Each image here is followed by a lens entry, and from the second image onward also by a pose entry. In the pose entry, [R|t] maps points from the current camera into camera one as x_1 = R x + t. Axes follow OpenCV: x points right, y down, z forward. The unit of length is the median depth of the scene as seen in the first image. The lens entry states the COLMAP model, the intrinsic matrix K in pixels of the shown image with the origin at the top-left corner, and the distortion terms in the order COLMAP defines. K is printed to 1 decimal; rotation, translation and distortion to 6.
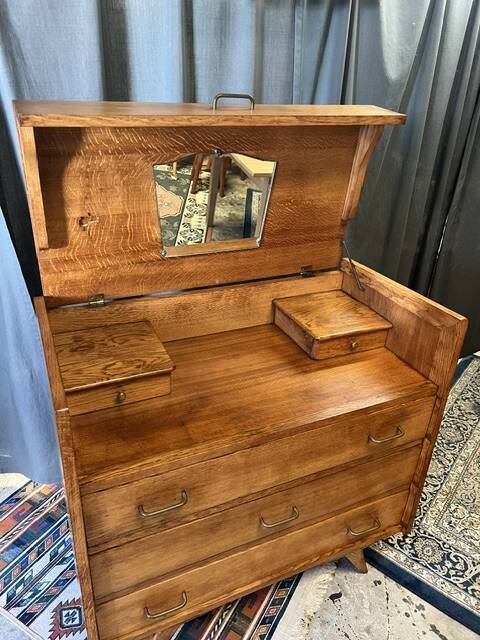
lens RADIAL K [[481.6, 0, 243.6], [0, 481.6, 320.8], [0, 0, 1]] dist [0.046113, -0.051875]
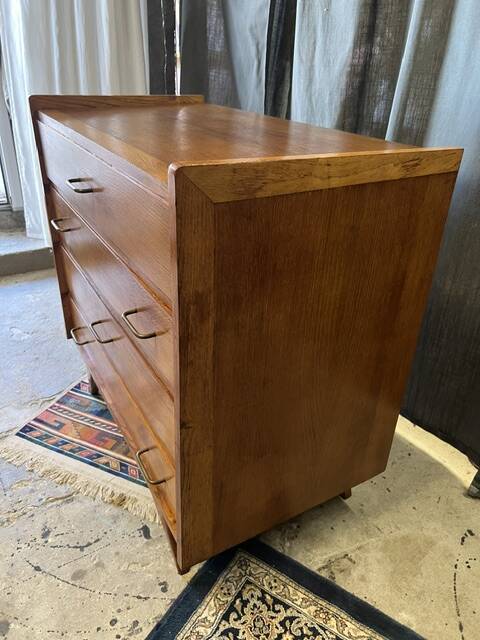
lens RADIAL K [[486.3, 0, 238.3], [0, 486.3, 320.1], [0, 0, 1]] dist [0.035463, -0.039281]
pose [[0.089373, 0.448109, -0.889500, 0.786828], [-0.473760, 0.804699, 0.357787, -0.066975], [0.876107, 0.389433, 0.284214, 0.806028]]
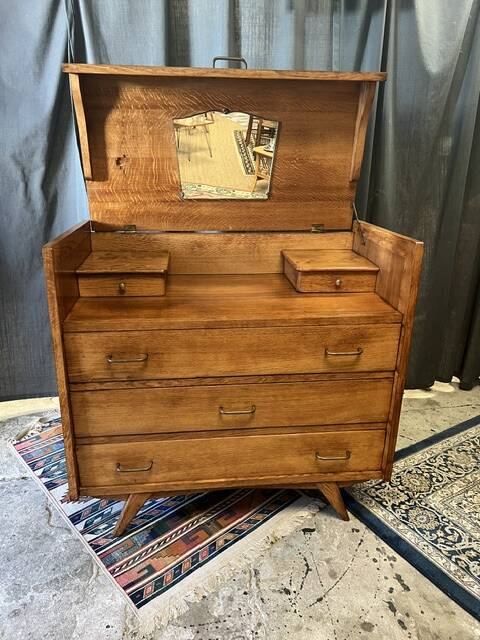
lens RADIAL K [[481.6, 0, 242.6], [0, 481.6, 325.1], [0, 0, 1]] dist [0.046113, -0.051875]
pose [[0.948369, 0.080266, -0.306844, 0.352071], [-0.119535, 0.986563, -0.111376, 0.280621], [0.293782, 0.142304, 0.945221, -0.077955]]
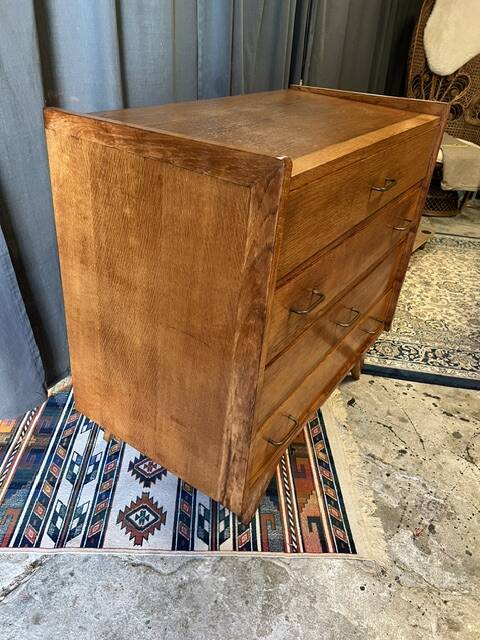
lens RADIAL K [[486.3, 0, 239.4], [0, 486.3, 321.3], [0, 0, 1]] dist [0.035463, -0.039281]
pose [[0.851548, -0.256982, 0.456975, -0.503372], [0.202960, 0.965252, 0.164609, 0.165268], [-0.483398, -0.047425, 0.874115, 0.177677]]
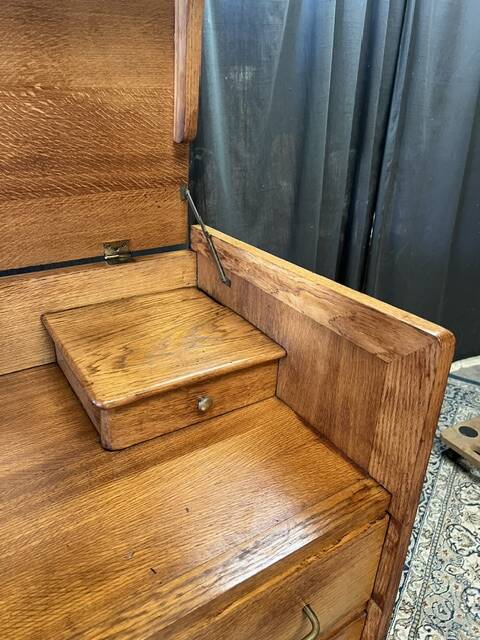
lens RADIAL K [[486.3, 0, 243.1], [0, 486.3, 321.8], [0, 0, 1]] dist [0.035463, -0.039281]
pose [[0.989853, -0.071339, 0.122892, 0.206951], [0.073873, 0.997136, -0.016180, -0.015155], [-0.121386, 0.025094, 0.992288, 0.525312]]
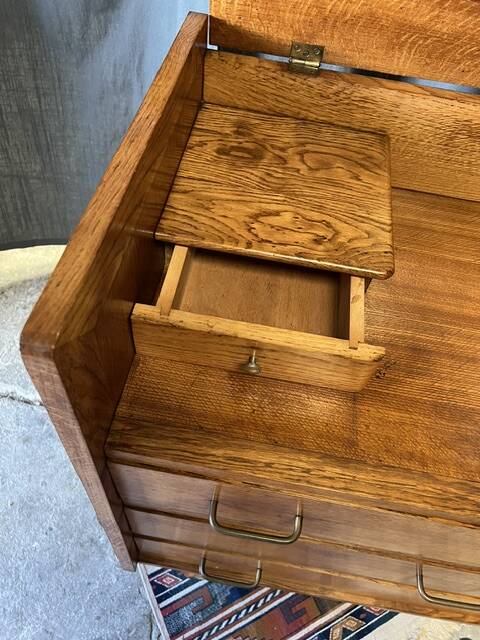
lens RADIAL K [[486.3, 0, 241.9], [0, 486.3, 318.4], [0, 0, 1]] dist [0.035463, -0.039281]
pose [[0.836929, 0.459053, -0.298027, -0.084630], [-0.296973, 0.838288, 0.457252, -0.026416], [0.459735, -0.294182, 0.837914, 0.439390]]
